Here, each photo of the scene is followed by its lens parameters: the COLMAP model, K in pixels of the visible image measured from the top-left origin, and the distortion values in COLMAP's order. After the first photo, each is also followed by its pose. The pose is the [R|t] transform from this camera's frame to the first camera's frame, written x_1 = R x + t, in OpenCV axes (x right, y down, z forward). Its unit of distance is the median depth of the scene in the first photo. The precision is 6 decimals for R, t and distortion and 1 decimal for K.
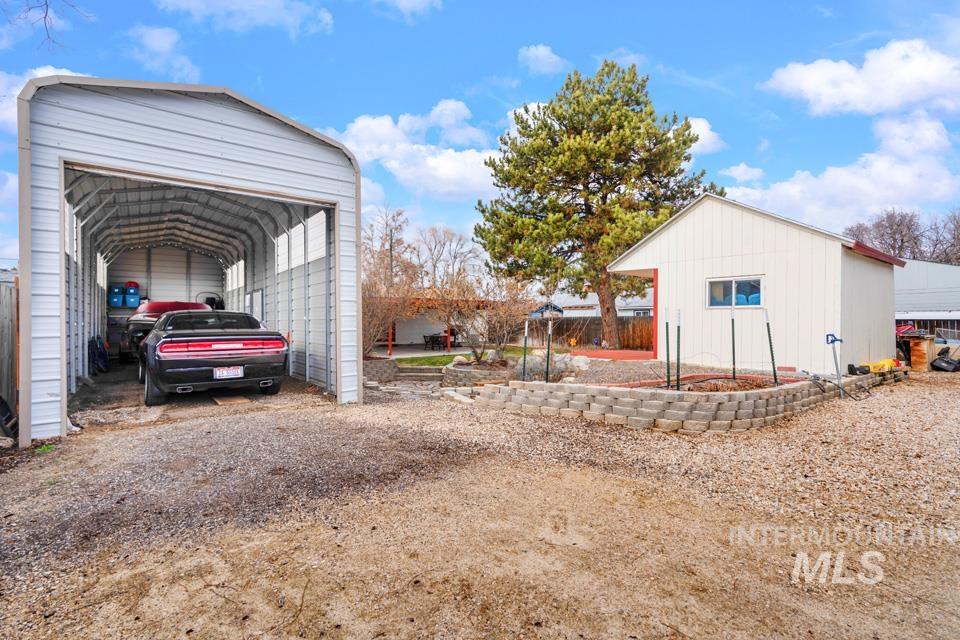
lens RADIAL K [[429.5, 0, 480.3], [0, 429.5, 314.7], [0, 0, 1]] dist [-0.013906, 0.006368]
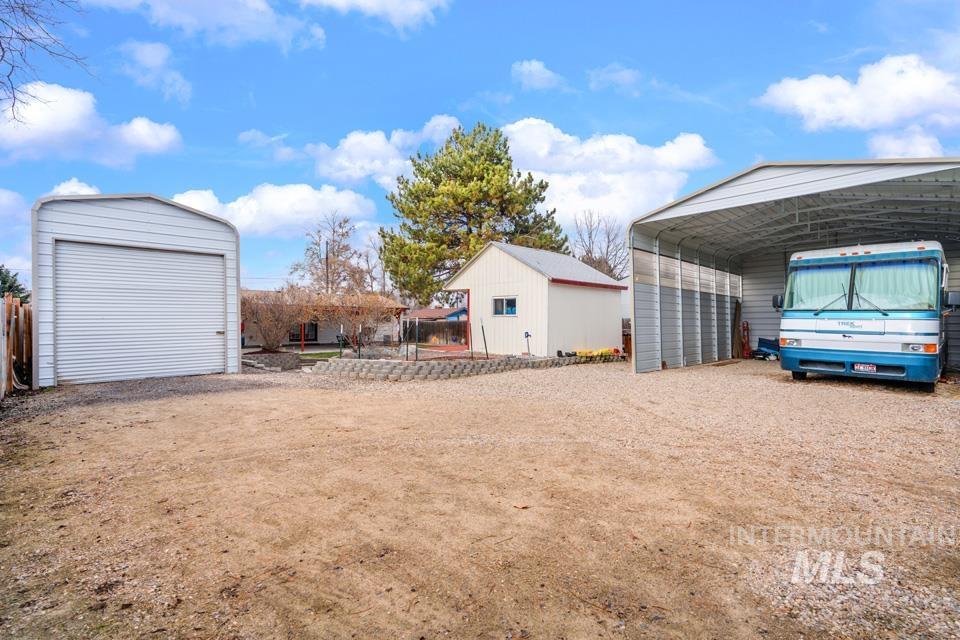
lens RADIAL K [[429.5, 0, 495.9], [0, 429.5, 320.3], [0, 0, 1]] dist [-0.013906, 0.006368]
pose [[0.993224, 0.001541, 0.116209, 0.387606], [-0.002280, 0.999978, 0.006226, -0.010585], [-0.116197, -0.006449, 0.993205, -0.577161]]
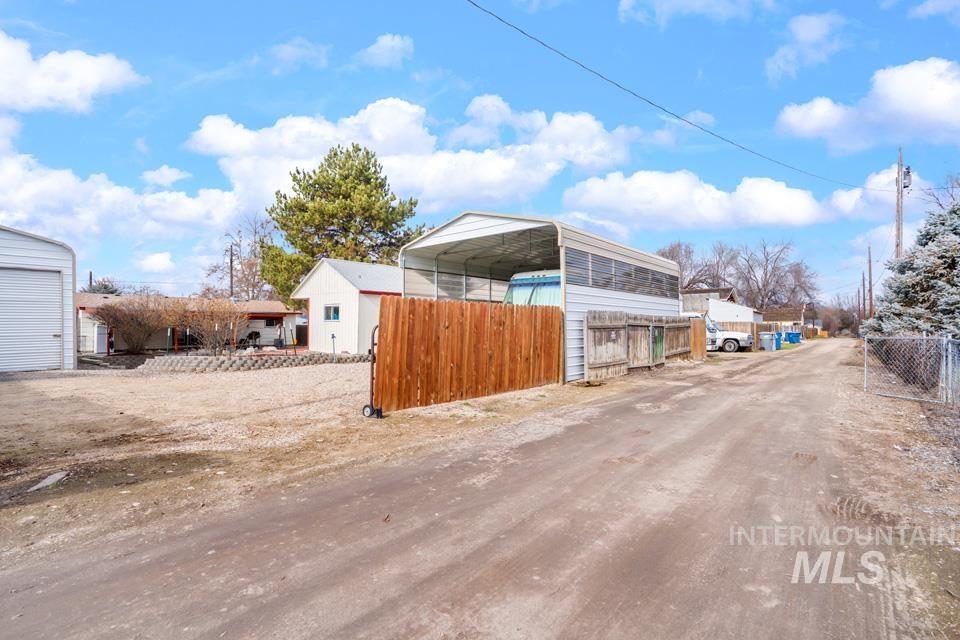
lens RADIAL K [[429.5, 0, 478.4], [0, 429.5, 328.1], [0, 0, 1]] dist [-0.013906, 0.006368]
pose [[0.976619, -0.004810, 0.214922, 0.837836], [0.001050, 0.999844, 0.017605, -0.016853], [-0.214974, -0.016968, 0.976472, -1.007266]]
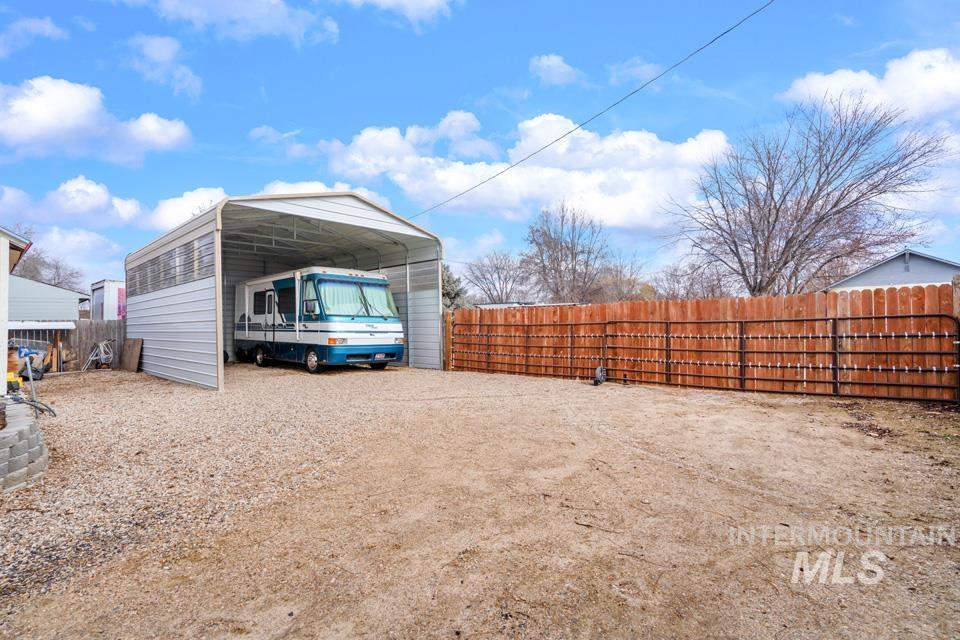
lens RADIAL K [[429.5, 0, 484.7], [0, 429.5, 324.5], [0, 0, 1]] dist [-0.013906, 0.006368]
pose [[-0.149490, 0.003941, 0.988755, -0.073382], [-0.002041, 0.999989, -0.004294, 0.001518], [-0.988761, -0.002660, -0.149481, 0.094106]]
